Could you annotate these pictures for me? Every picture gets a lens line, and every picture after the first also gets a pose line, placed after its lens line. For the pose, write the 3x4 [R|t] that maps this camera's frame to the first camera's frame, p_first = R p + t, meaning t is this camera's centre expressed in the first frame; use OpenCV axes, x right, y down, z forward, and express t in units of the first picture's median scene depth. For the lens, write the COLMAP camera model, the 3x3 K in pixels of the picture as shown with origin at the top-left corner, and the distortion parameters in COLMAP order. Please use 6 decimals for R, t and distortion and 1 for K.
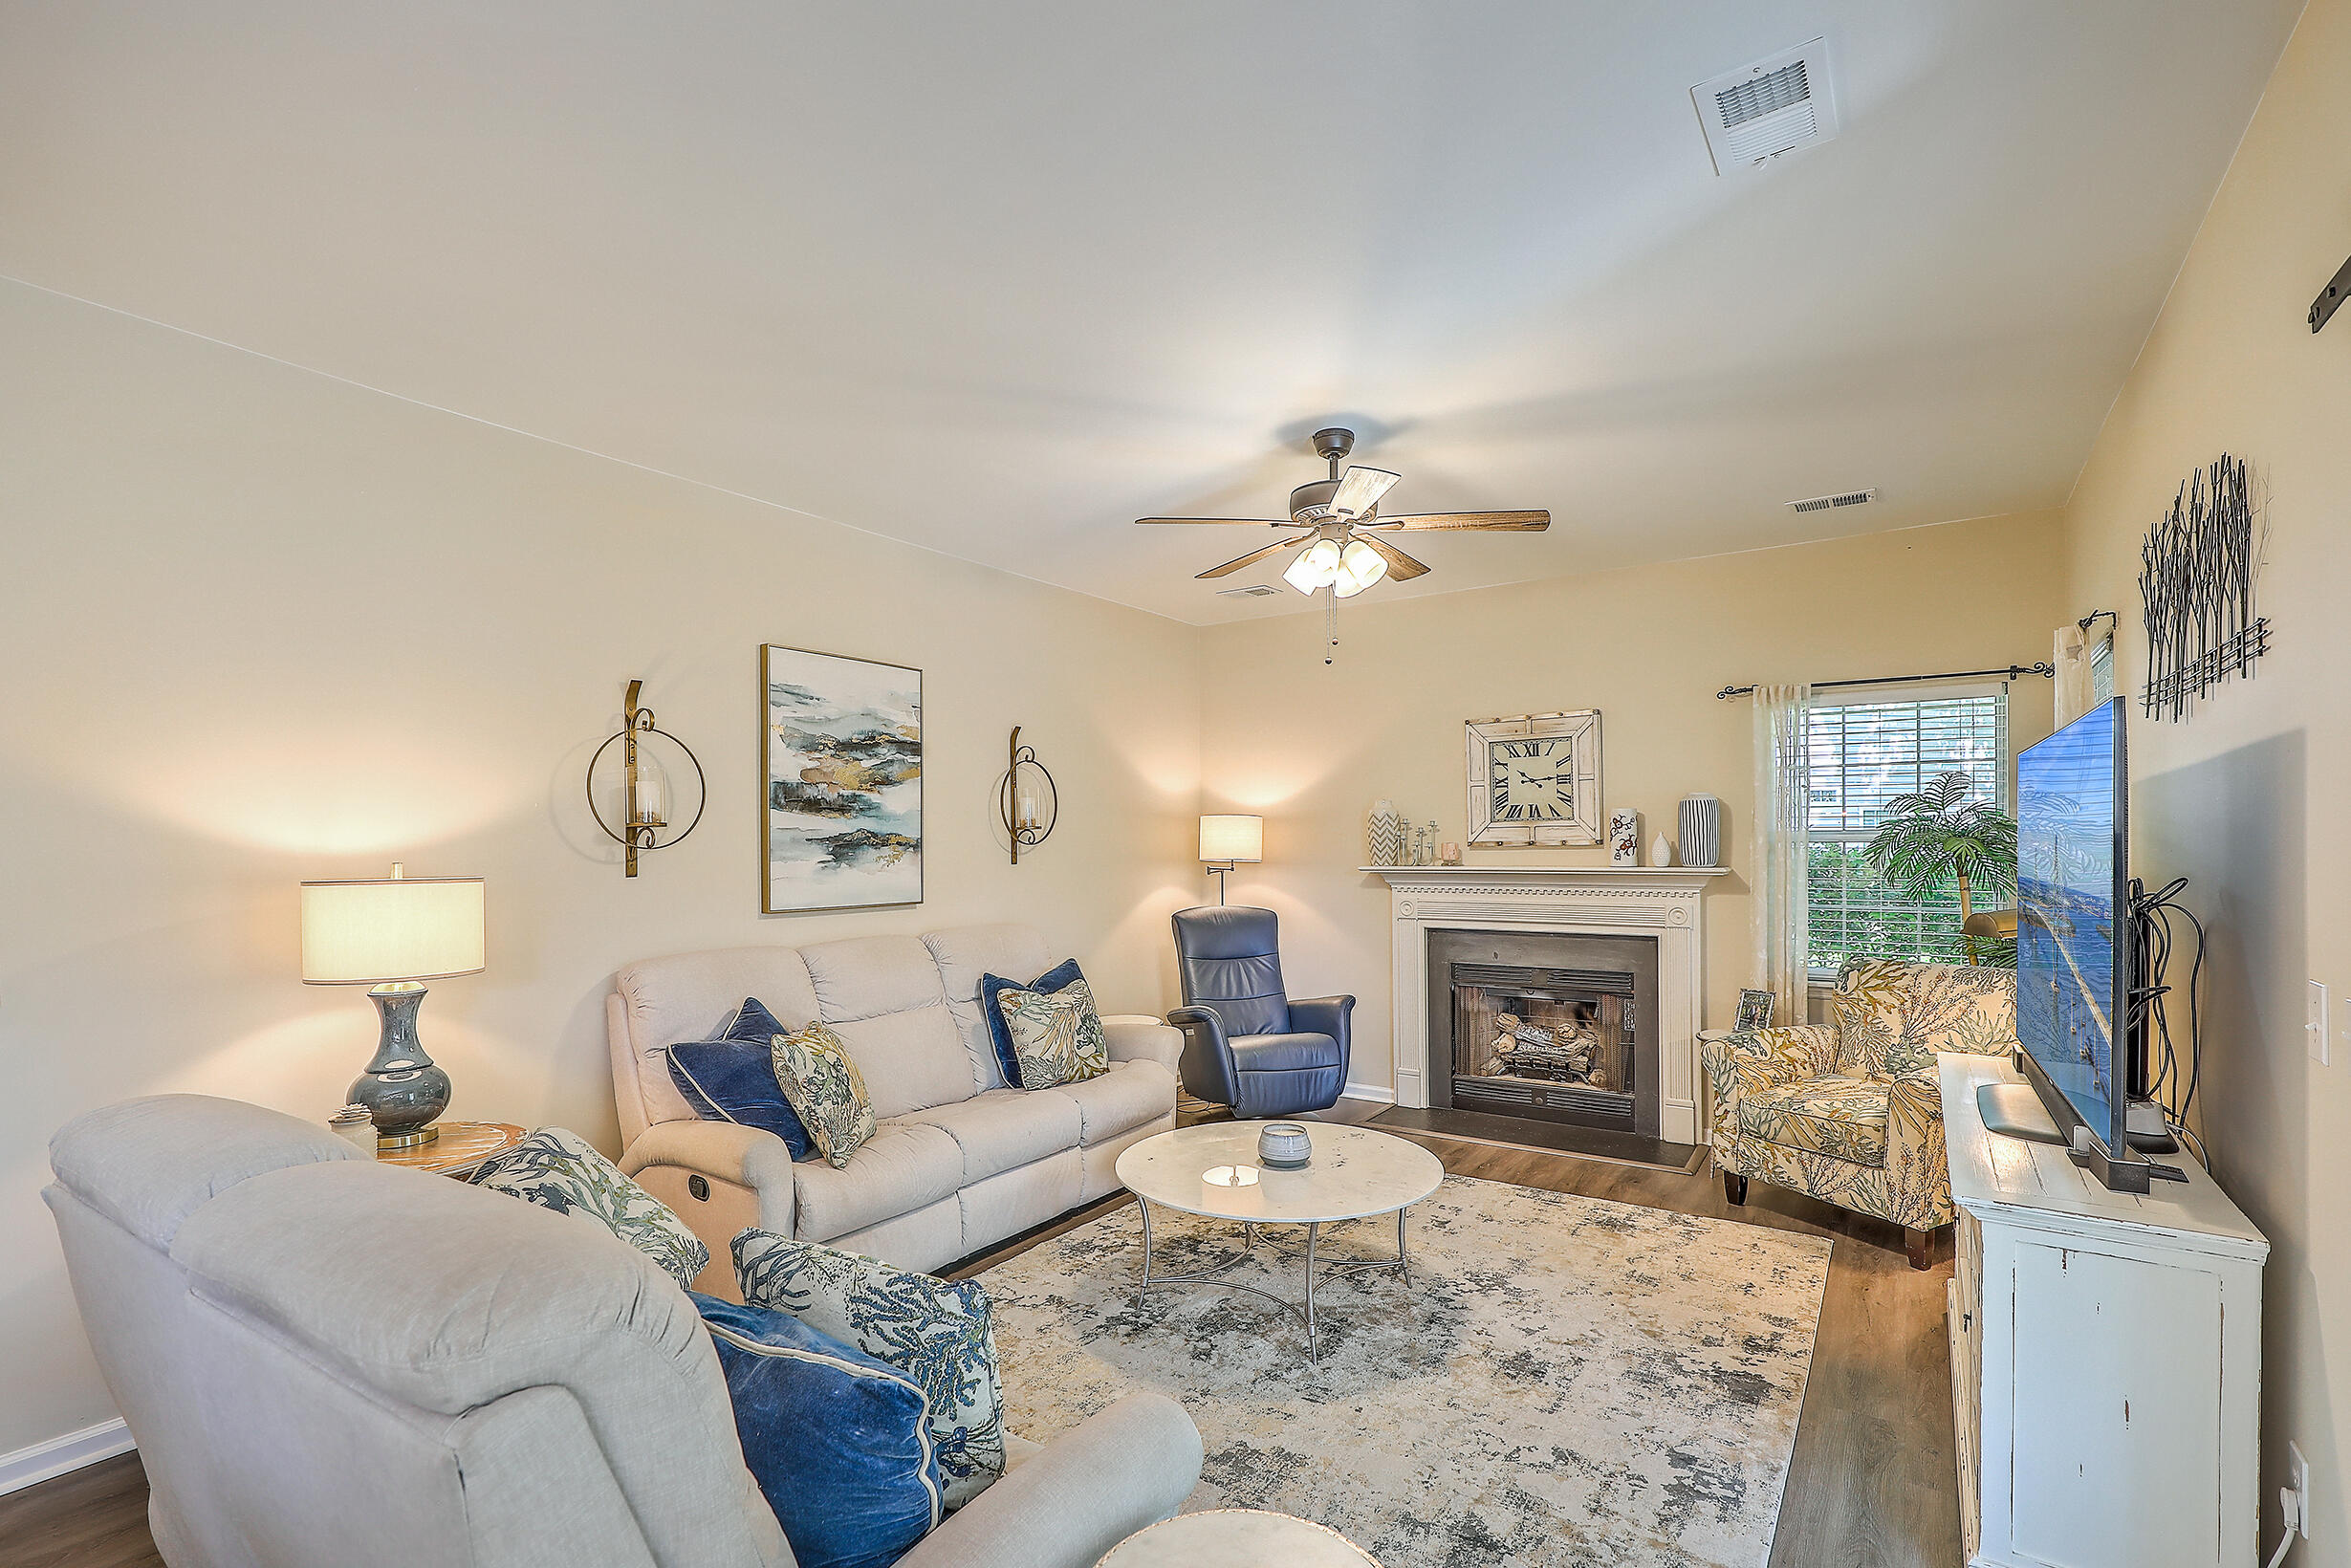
lens RADIAL K [[1061.8, 0, 1197.2], [0, 1061.8, 843.9], [0, 0, 1]] dist [0.000099, -0.002265]
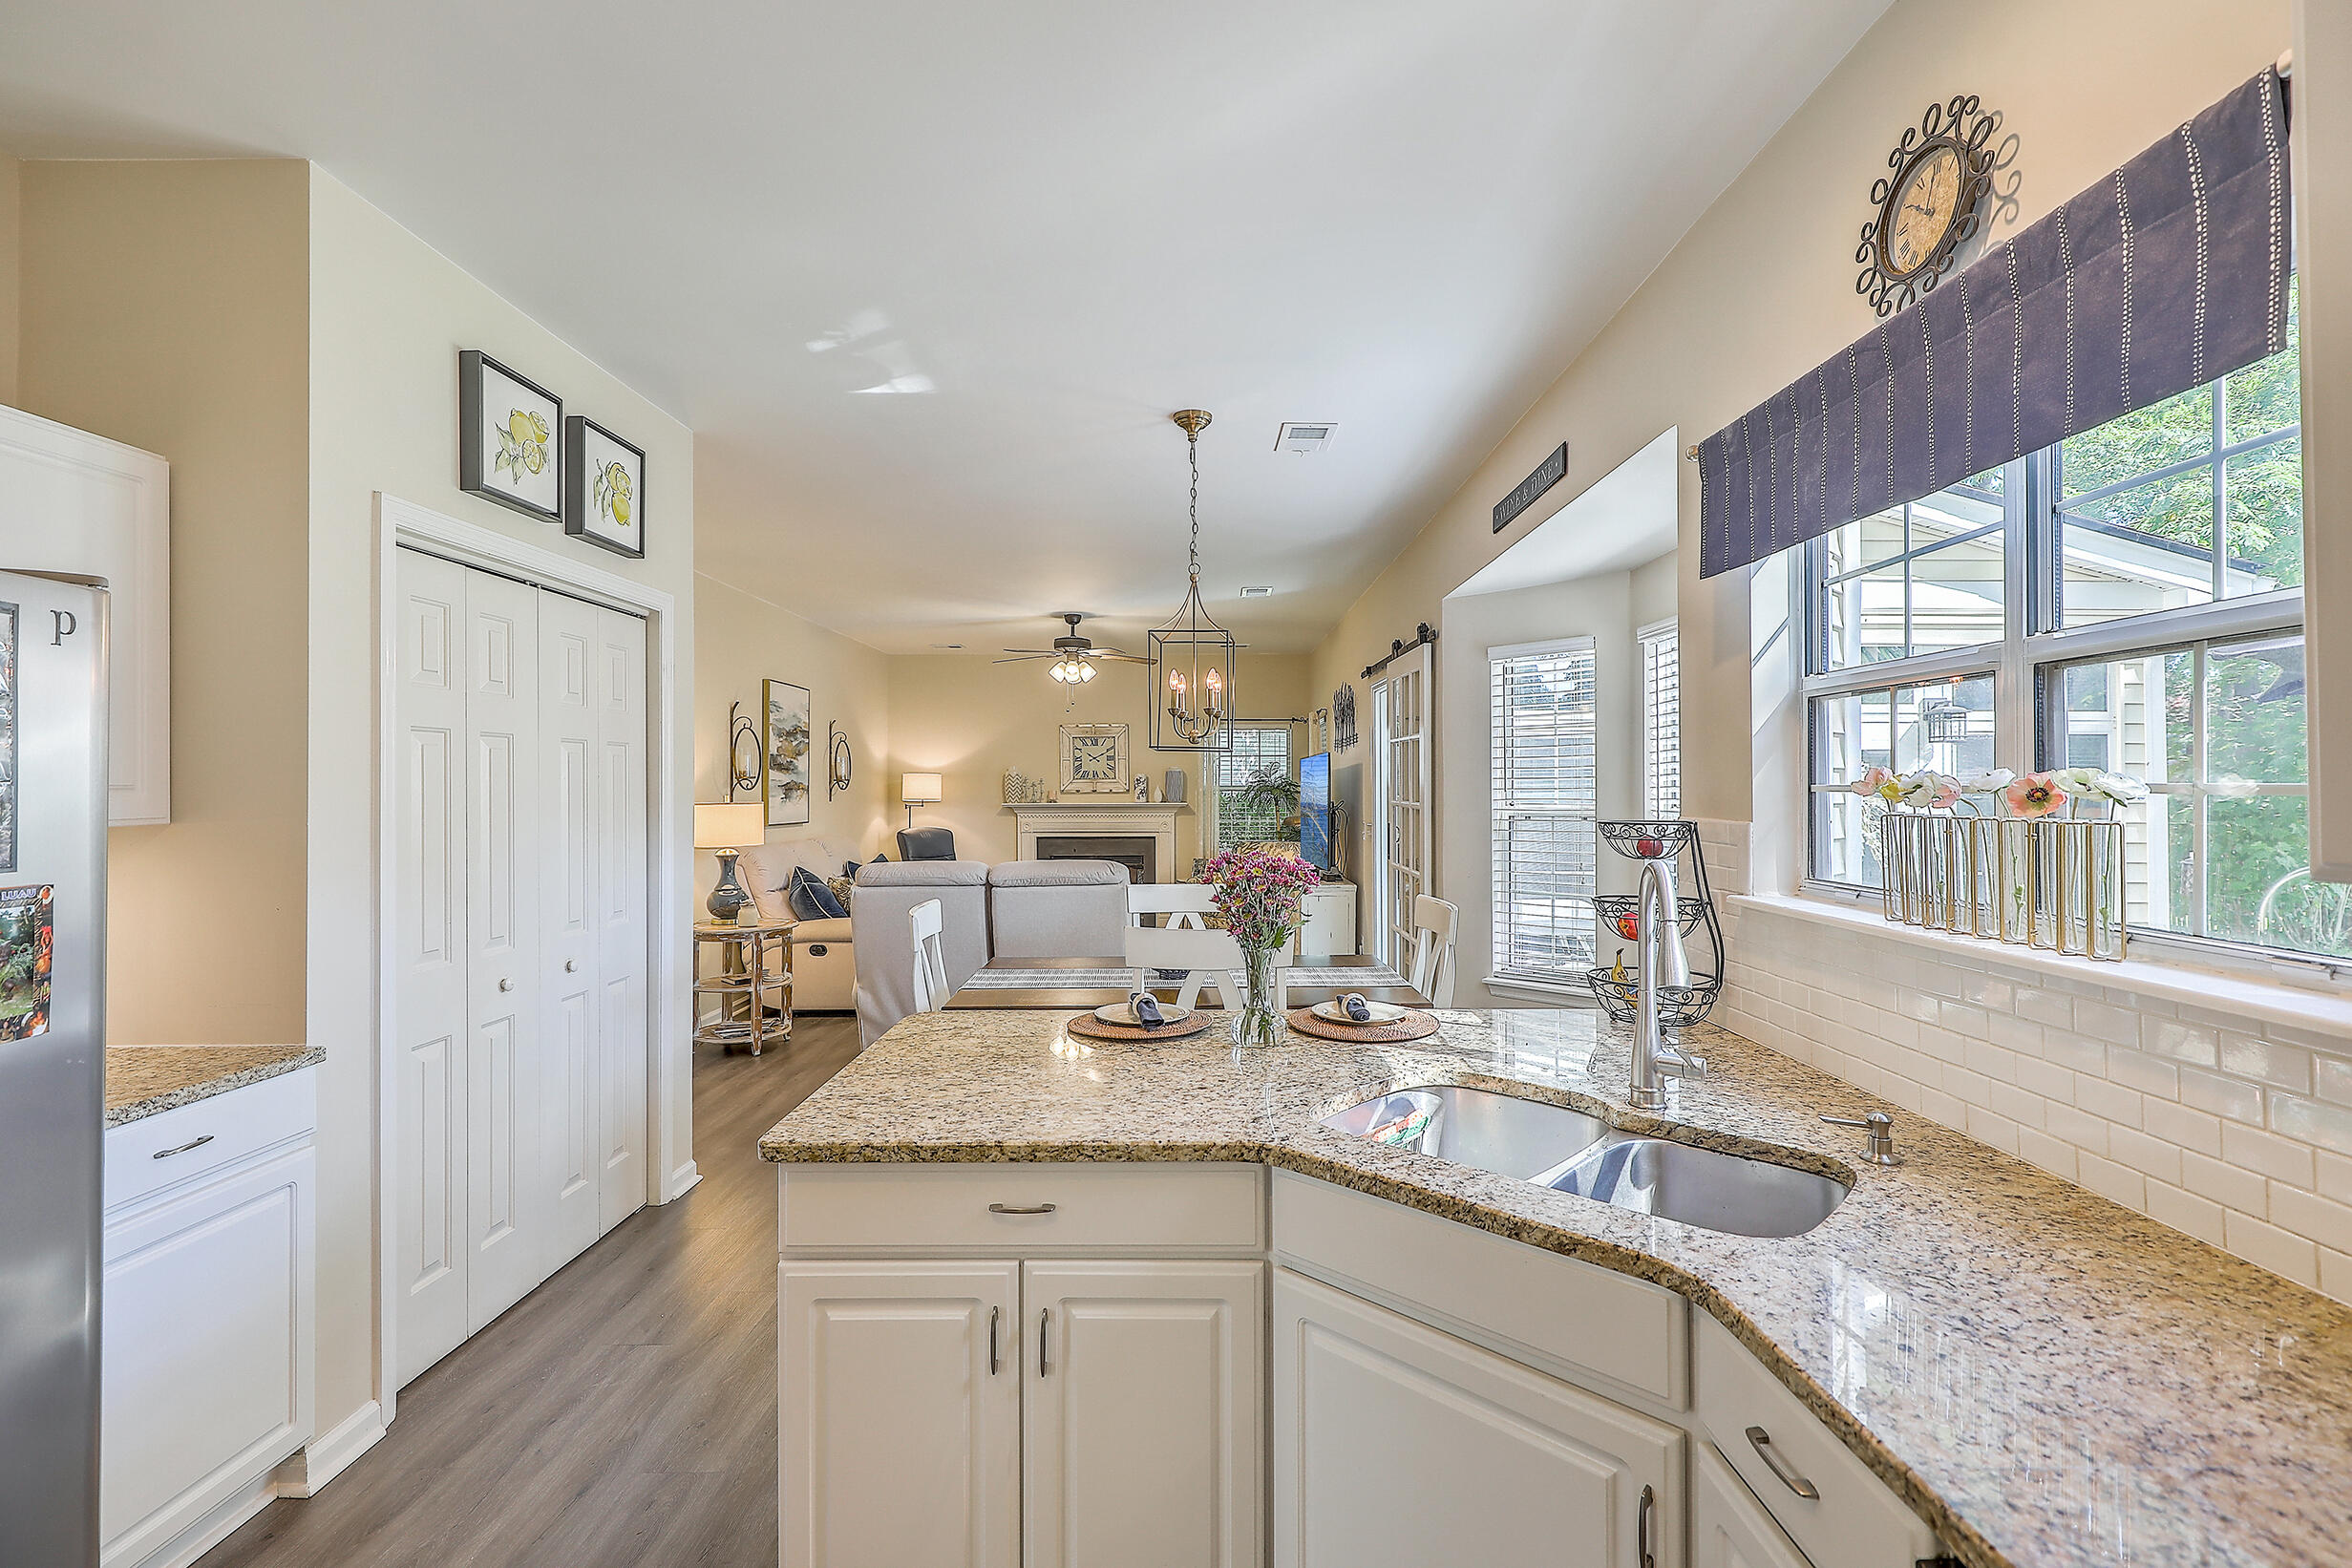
lens RADIAL K [[1062.2, 0, 1183.8], [0, 1062.2, 778.6], [0, 0, 1]] dist [0.000099, -0.002265]
pose [[0.833792, 0.012134, 0.551945, -0.719151], [-0.003326, 0.999851, -0.016956, 0.010993], [-0.552068, 0.012302, 0.833708, -0.815015]]
